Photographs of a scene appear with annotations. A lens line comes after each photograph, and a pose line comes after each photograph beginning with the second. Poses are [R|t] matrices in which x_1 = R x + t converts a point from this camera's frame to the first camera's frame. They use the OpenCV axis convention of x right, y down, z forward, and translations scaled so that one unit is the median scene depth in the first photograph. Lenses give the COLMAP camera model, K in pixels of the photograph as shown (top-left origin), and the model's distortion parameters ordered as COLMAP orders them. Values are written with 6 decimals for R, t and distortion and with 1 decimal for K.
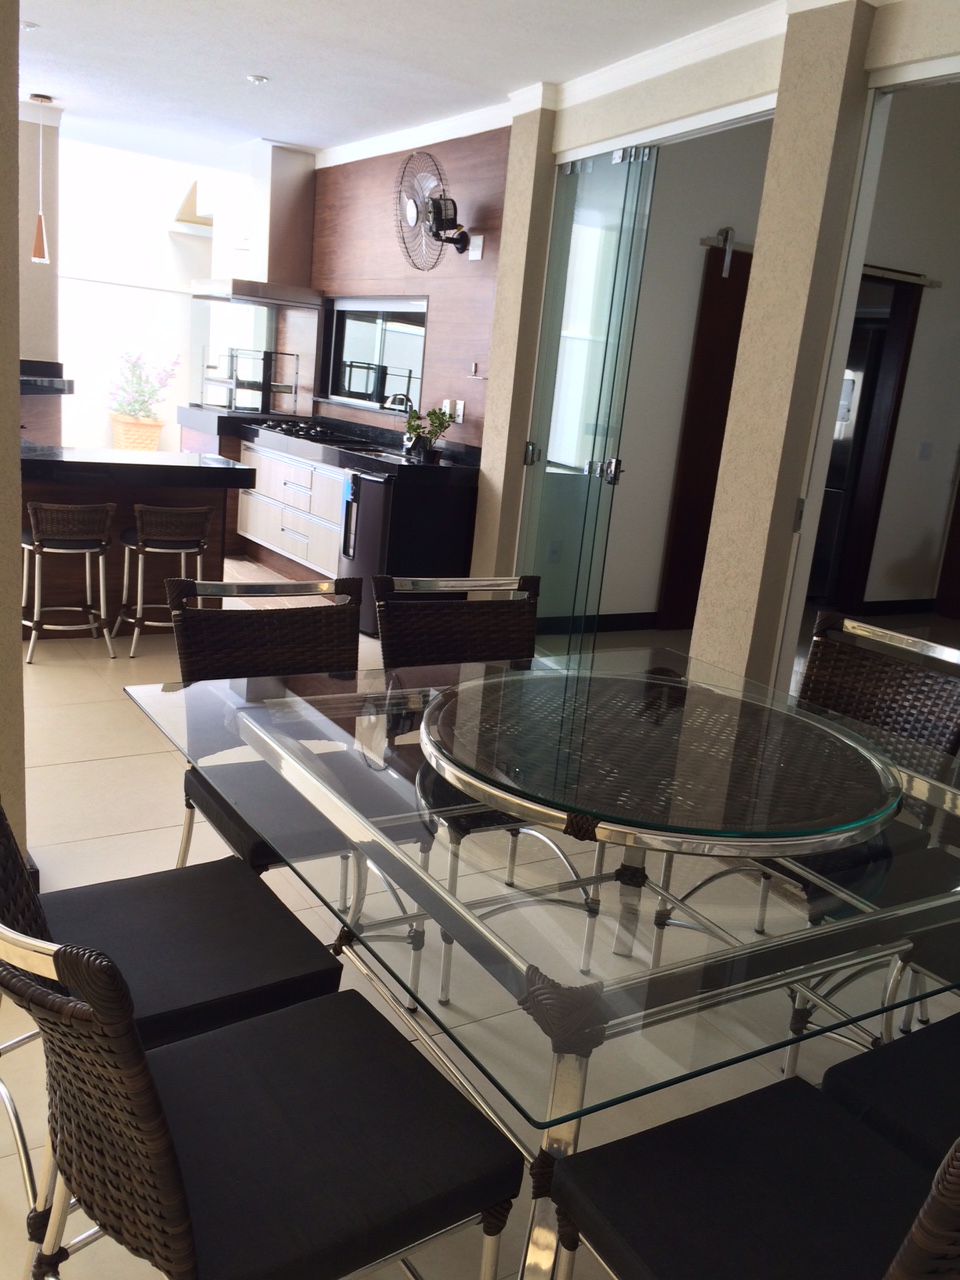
lens RADIAL K [[1088.5, 0, 477.4], [0, 1088.5, 648.8], [0, 0, 1]] dist [0.035797, -0.085389]
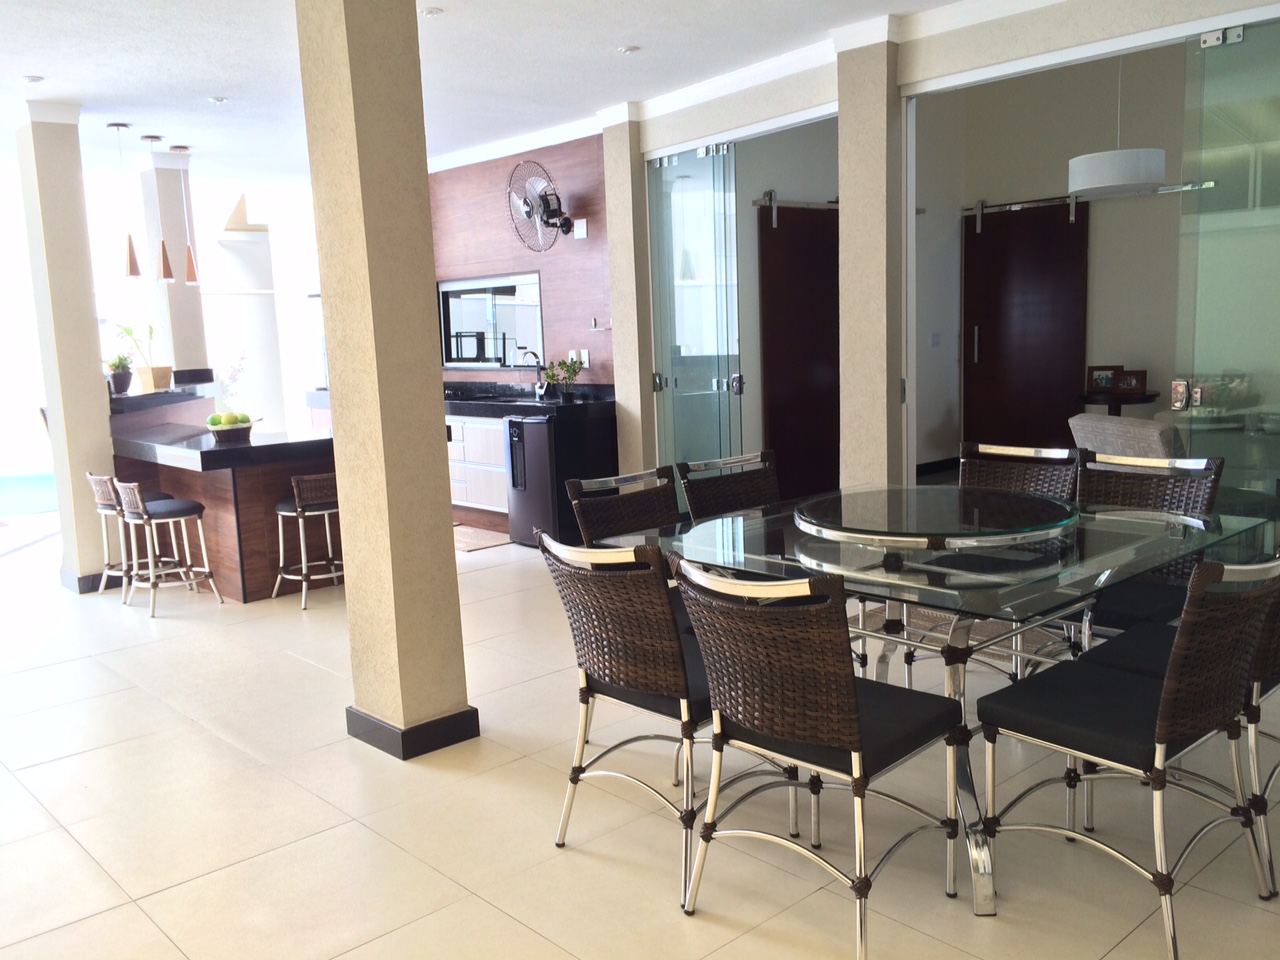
lens RADIAL K [[1088.5, 0, 641.2], [0, 1088.5, 481.4], [0, 0, 1]] dist [0.035797, -0.085389]
pose [[0.974807, -0.157886, 0.157554, -0.174502], [0.172868, 0.981154, -0.086330, 0.034631], [-0.140954, 0.111391, 0.983730, -0.200542]]
